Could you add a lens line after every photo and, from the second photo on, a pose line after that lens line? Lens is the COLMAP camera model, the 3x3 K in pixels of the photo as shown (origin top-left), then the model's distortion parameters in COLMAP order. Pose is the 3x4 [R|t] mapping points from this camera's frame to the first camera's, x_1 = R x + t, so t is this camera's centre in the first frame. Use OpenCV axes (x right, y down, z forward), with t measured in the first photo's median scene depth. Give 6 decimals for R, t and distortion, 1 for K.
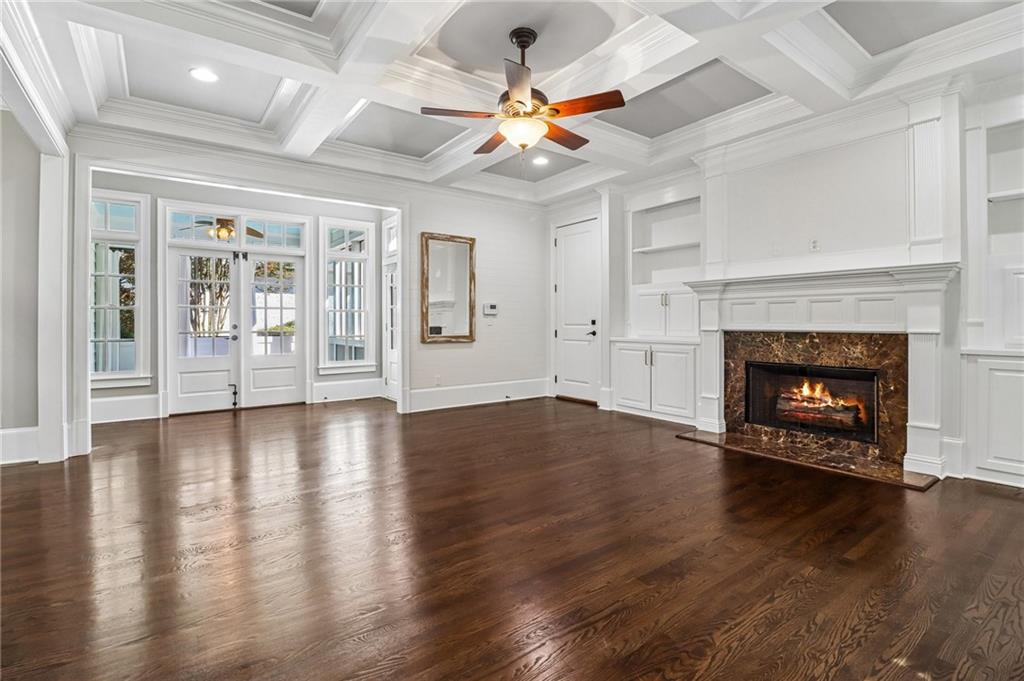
lens RADIAL K [[472.7, 0, 514.4], [0, 472.7, 324.5], [0, 0, 1]] dist [-0.000152, -0.013197]
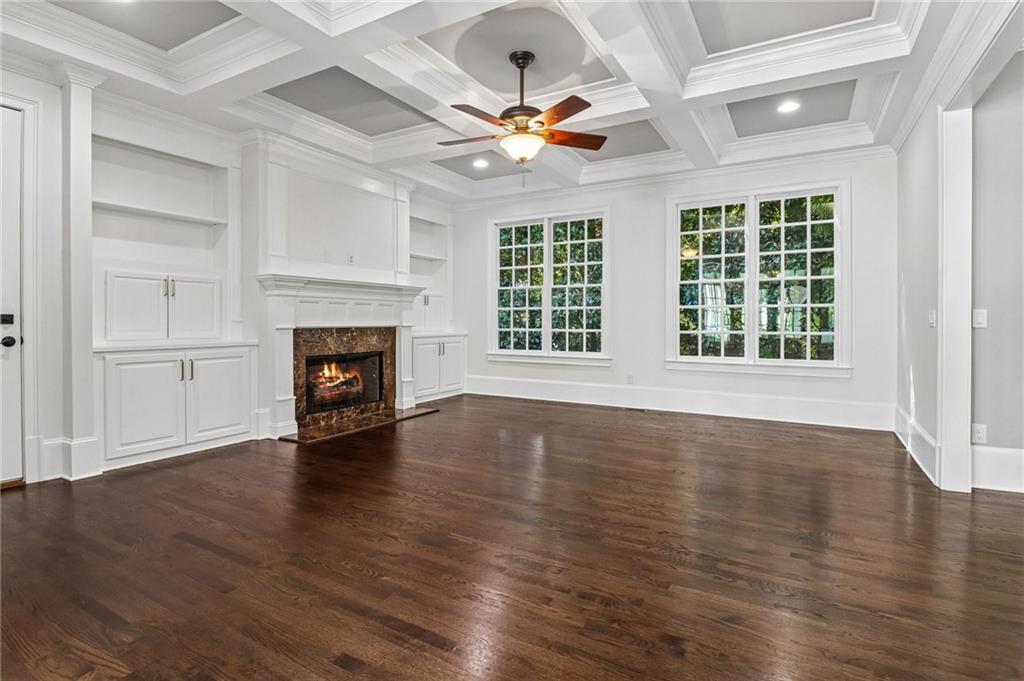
lens RADIAL K [[510.4, 0, 513.3], [0, 510.4, 321.0], [0, 0, 1]] dist [0.002210, -0.000004]
pose [[-0.391775, -0.001605, 0.920060, -0.715300], [0.003409, 0.999989, 0.003196, -0.003585], [-0.920055, 0.004389, -0.391765, 0.996831]]
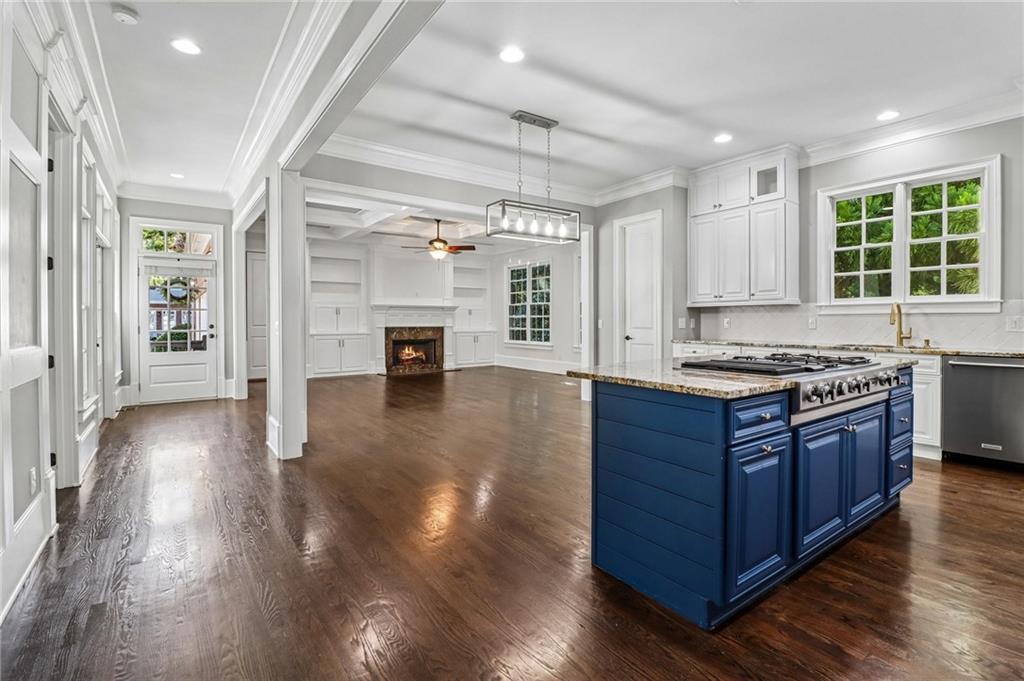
lens RADIAL K [[472.7, 0, 514.4], [0, 472.7, 324.5], [0, 0, 1]] dist [-0.000152, -0.013197]
pose [[0.012538, -0.003824, 0.999914, -1.788553], [0.004559, 0.999983, 0.003767, -0.005012], [-0.999911, 0.004512, 0.012555, 0.360969]]
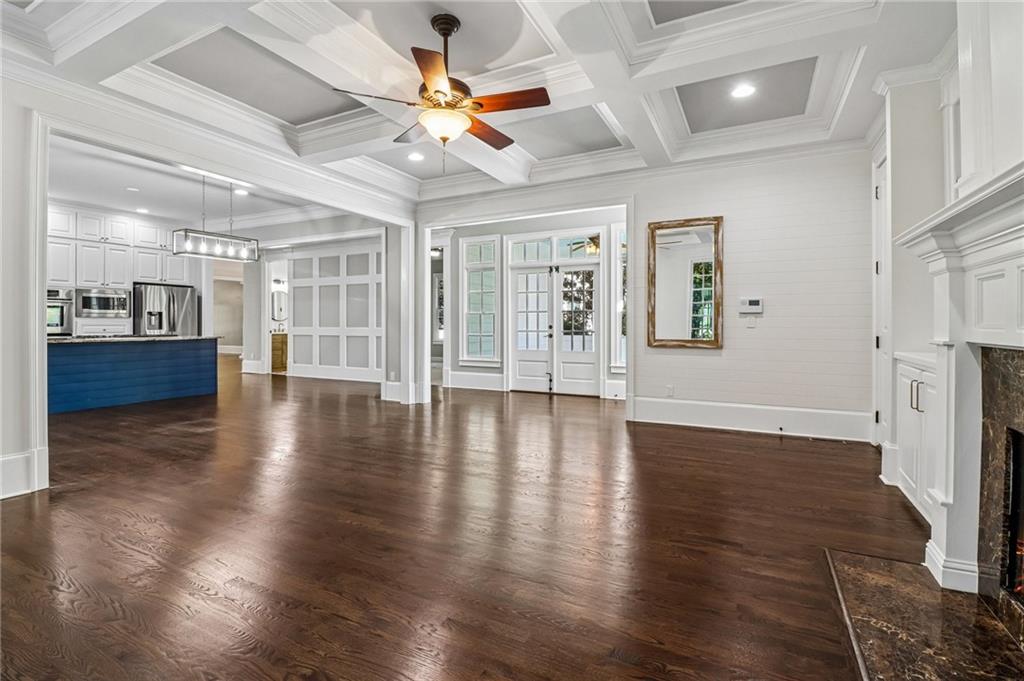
lens RADIAL K [[472.7, 0, 514.4], [0, 472.7, 324.5], [0, 0, 1]] dist [-0.000152, -0.013197]
pose [[0.445487, 0.002563, -0.895285, 0.626538], [-0.002333, 0.999996, 0.001702, -0.004564], [0.895285, 0.001330, 0.445491, 0.469958]]
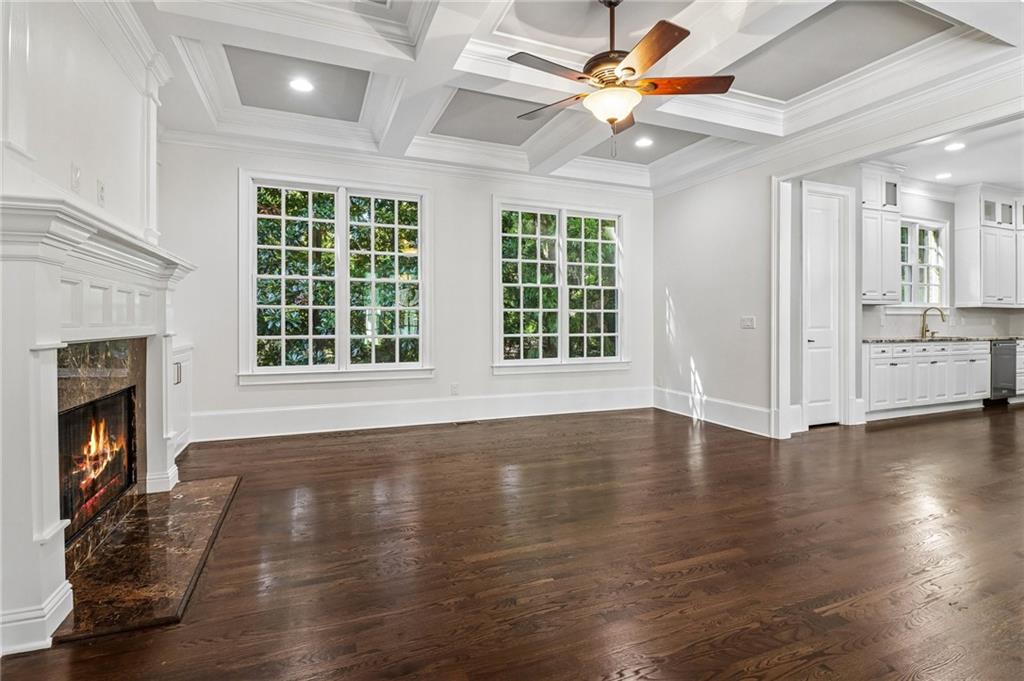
lens RADIAL K [[523.1, 0, 539.8], [0, 523.1, 323.1], [0, 0, 1]] dist [0.002867, -0.000032]
pose [[-0.974870, 0.003565, 0.222747, -0.054367], [0.004138, 0.999989, 0.002103, -0.003272], [-0.222737, 0.002972, -0.974874, 1.340417]]
